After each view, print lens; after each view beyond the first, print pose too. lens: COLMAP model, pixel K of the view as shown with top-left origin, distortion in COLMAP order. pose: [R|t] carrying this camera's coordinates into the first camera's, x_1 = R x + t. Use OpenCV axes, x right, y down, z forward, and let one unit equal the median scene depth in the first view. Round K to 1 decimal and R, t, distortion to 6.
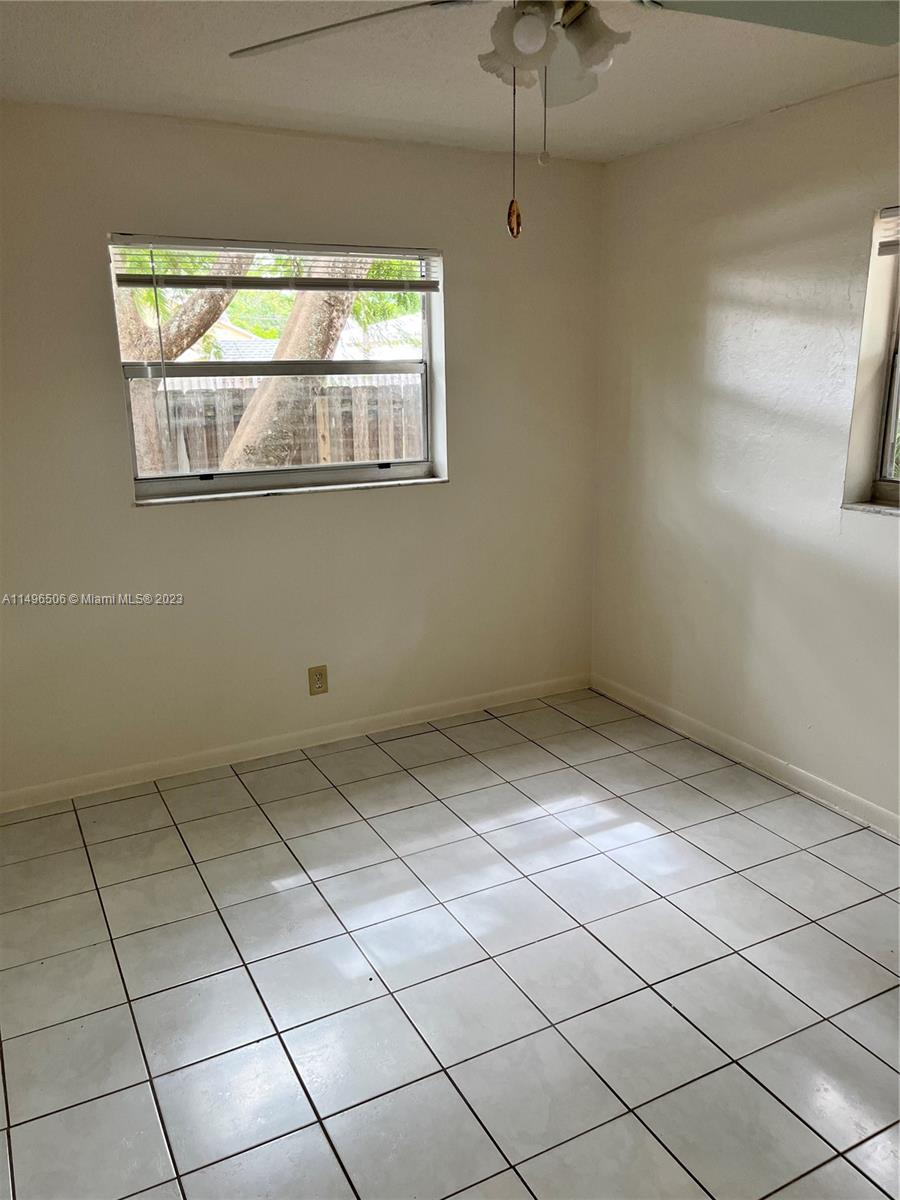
lens RADIAL K [[887.5, 0, 450.0], [0, 887.5, 600.0], [0, 0, 1]] dist [0.044130, -0.064881]
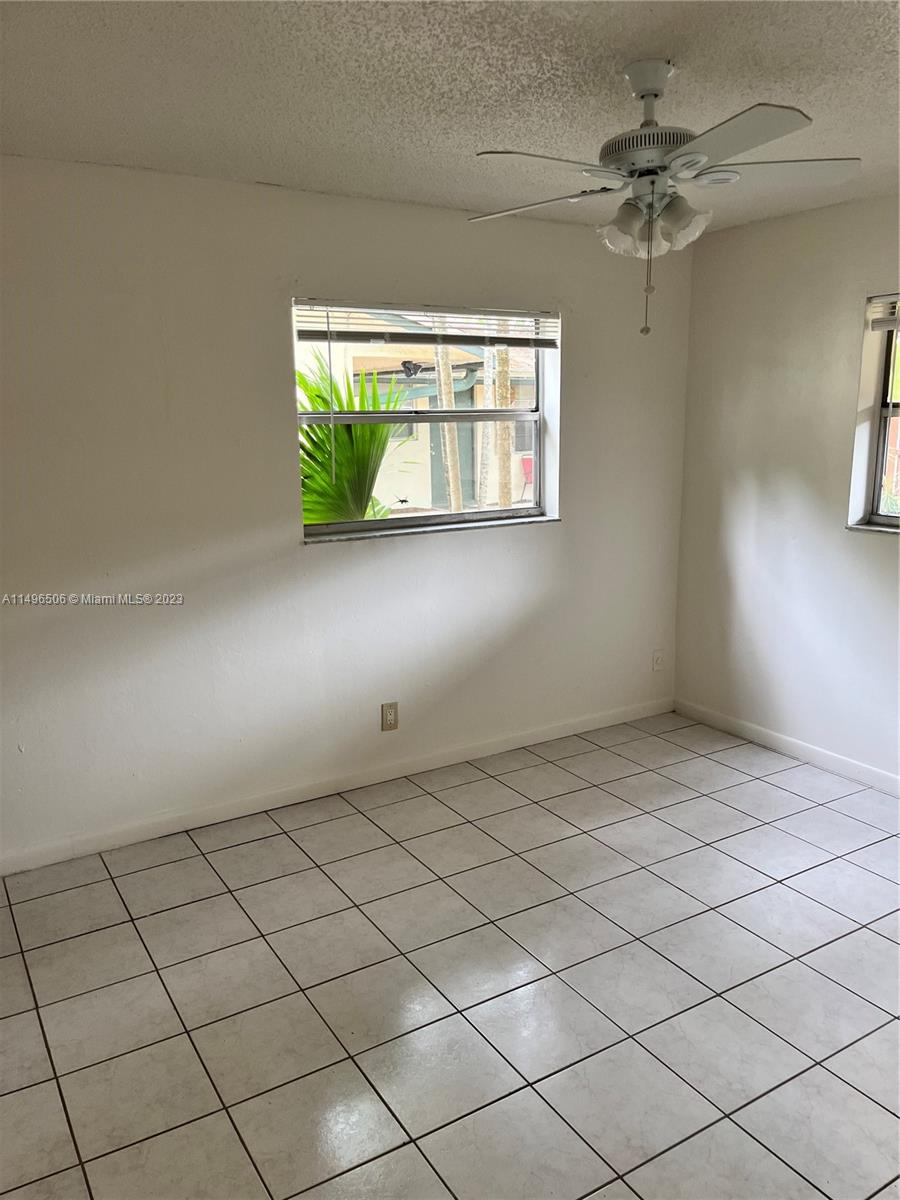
lens RADIAL K [[887.5, 0, 450.0], [0, 887.5, 600.0], [0, 0, 1]] dist [0.044130, -0.064881]
pose [[0.995478, -0.015830, 0.093661, -0.243464], [0.021520, 0.997963, -0.060051, 0.026610], [-0.092519, 0.061795, 0.993792, -0.059539]]
